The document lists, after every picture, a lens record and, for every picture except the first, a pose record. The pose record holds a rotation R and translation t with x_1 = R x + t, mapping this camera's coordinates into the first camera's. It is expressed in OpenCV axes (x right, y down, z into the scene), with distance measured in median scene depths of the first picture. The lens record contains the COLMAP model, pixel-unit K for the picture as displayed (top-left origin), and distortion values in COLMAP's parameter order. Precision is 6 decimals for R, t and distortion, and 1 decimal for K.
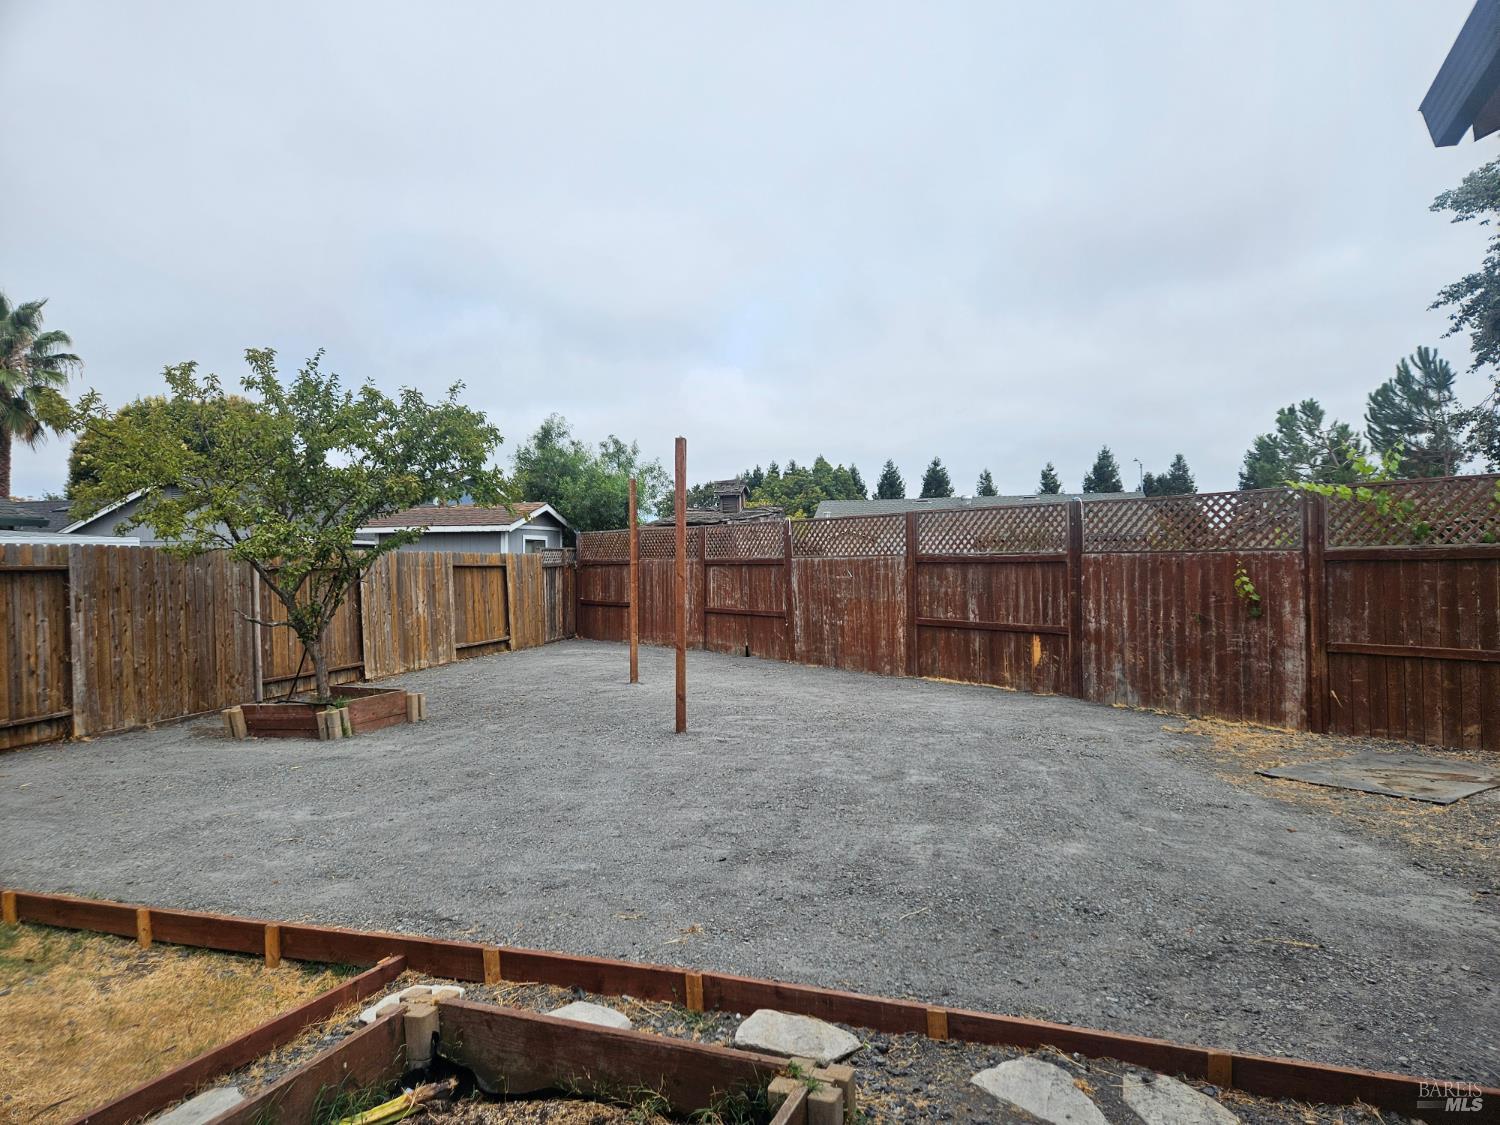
lens RADIAL K [[1004.2, 0, 750.0], [0, 1004.2, 562.5], [0, 0, 1]] dist [0.087221, -0.075607]
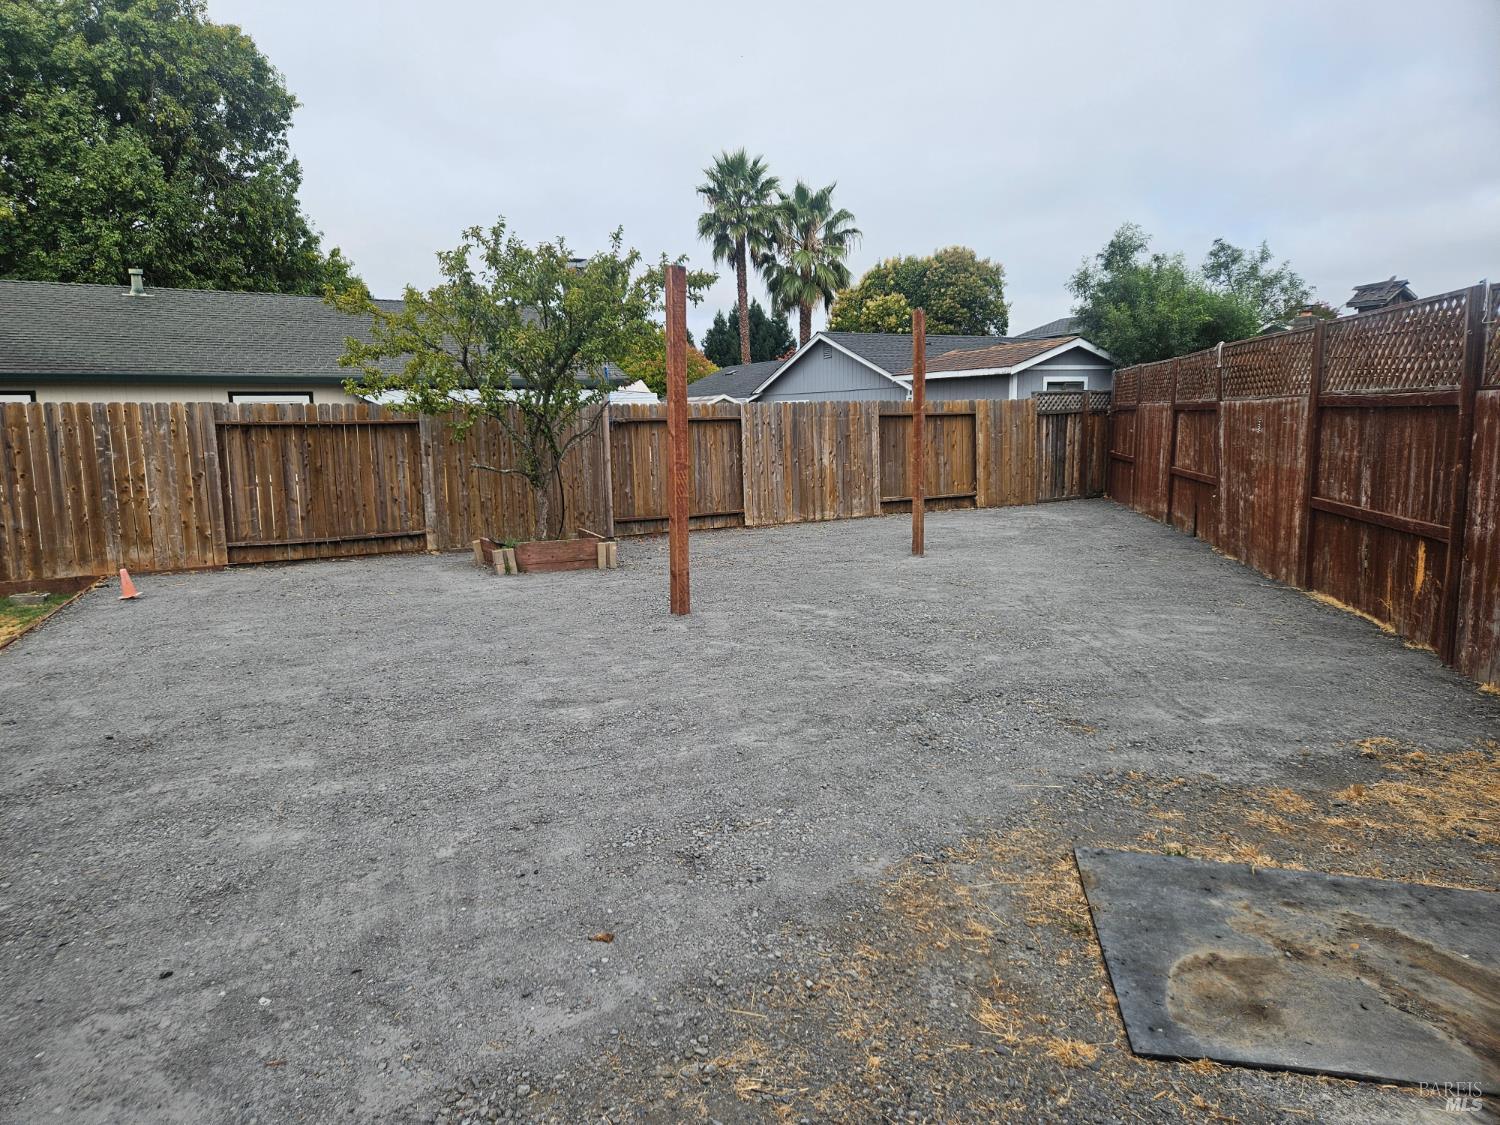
lens RADIAL K [[1004.2, 0, 750.0], [0, 1004.2, 562.5], [0, 0, 1]] dist [0.087221, -0.075607]
pose [[0.659007, 0.105130, -0.744754, 0.428402], [0.011820, 0.988613, 0.150013, -0.004556], [0.752044, -0.107662, 0.650260, 0.330432]]
